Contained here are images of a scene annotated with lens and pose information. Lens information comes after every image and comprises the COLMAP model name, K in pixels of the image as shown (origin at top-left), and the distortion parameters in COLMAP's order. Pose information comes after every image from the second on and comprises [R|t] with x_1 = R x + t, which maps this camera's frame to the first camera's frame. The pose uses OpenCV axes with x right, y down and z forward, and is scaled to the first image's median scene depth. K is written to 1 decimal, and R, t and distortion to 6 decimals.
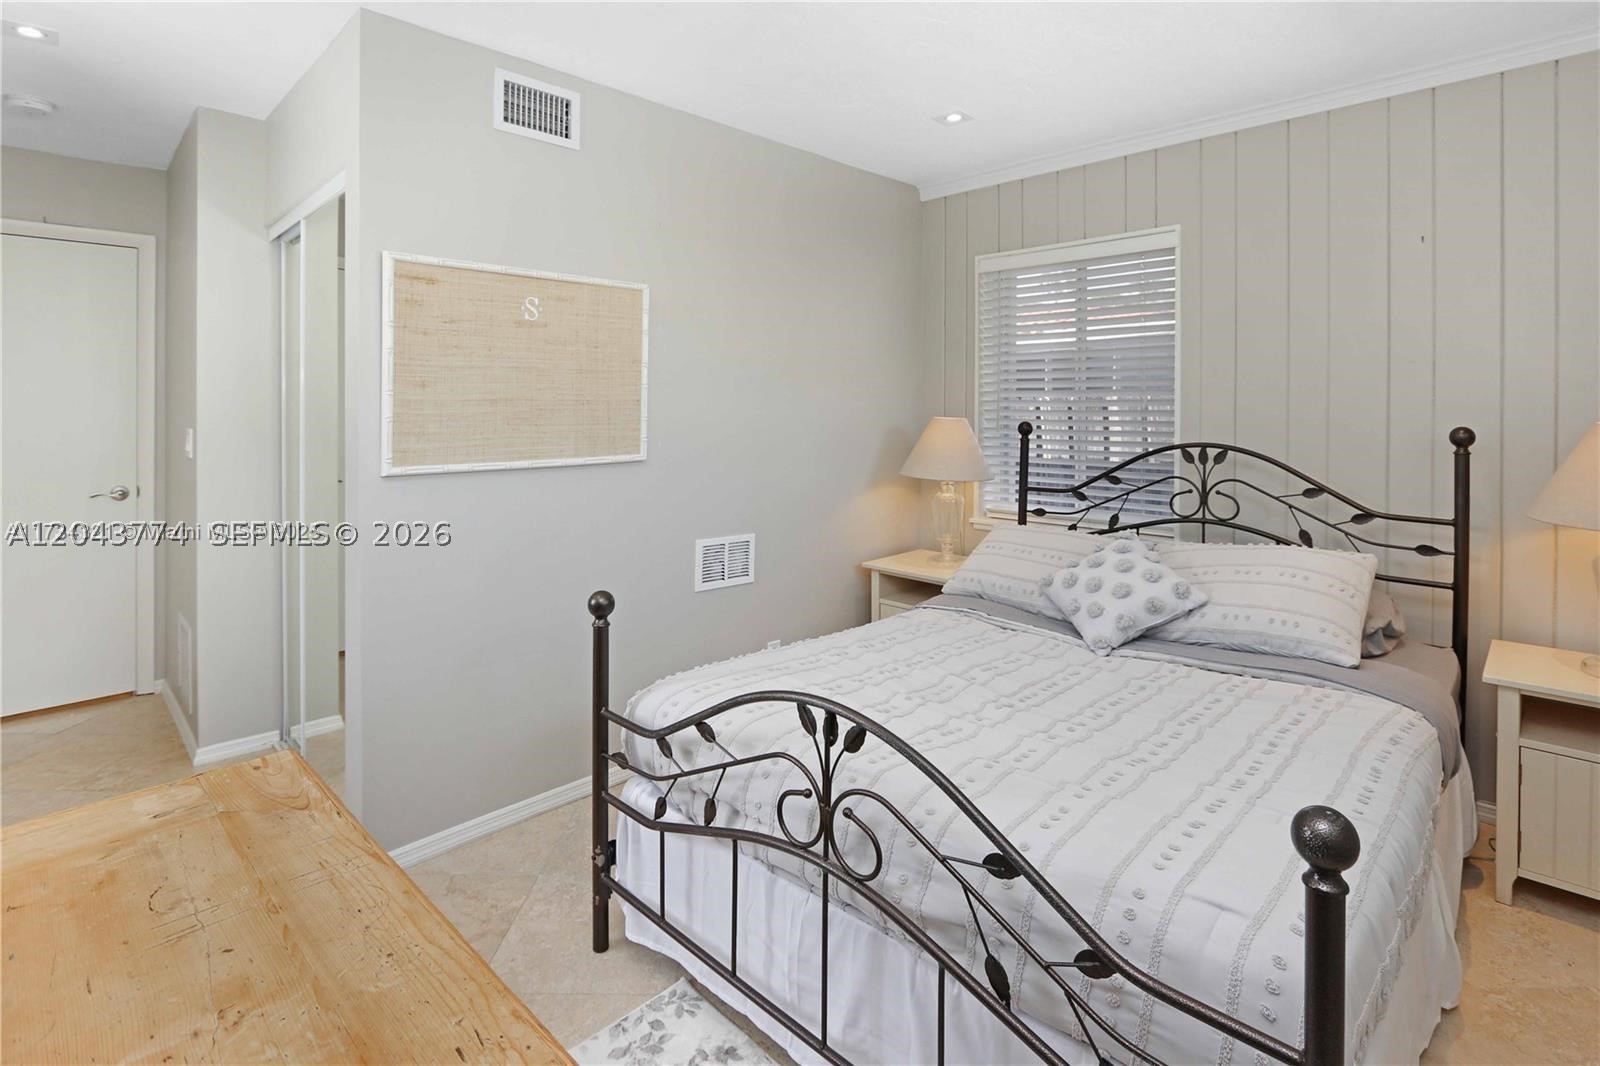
lens RADIAL K [[760.6, 0, 783.2], [0, 760.6, 488.8], [0, 0, 1]] dist [-0.014353, 0.000280]
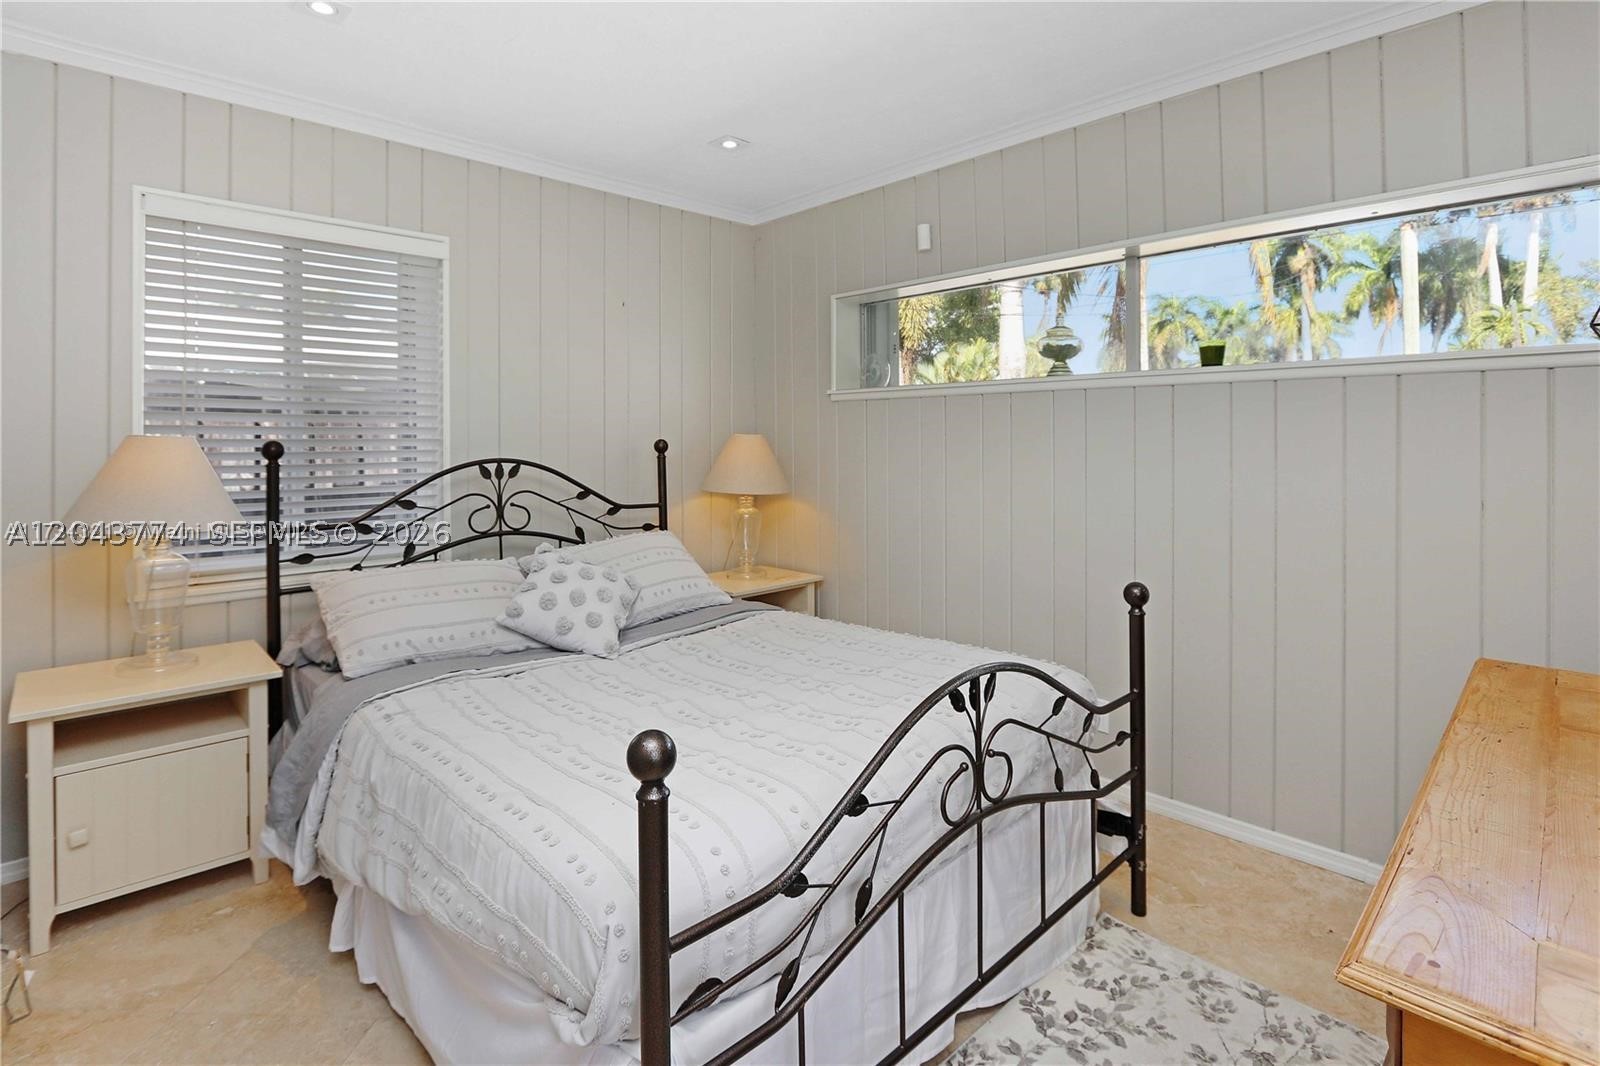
lens RADIAL K [[762.4, 0, 800.0], [0, 762.4, 533.0], [0, 0, 1]] dist [-0.051331, 0.000083]
pose [[0.019307, -0.113065, 0.993400, -0.487712], [0.108678, 0.987935, 0.110331, -0.029646], [-0.993890, 0.105830, 0.031362, 0.578871]]
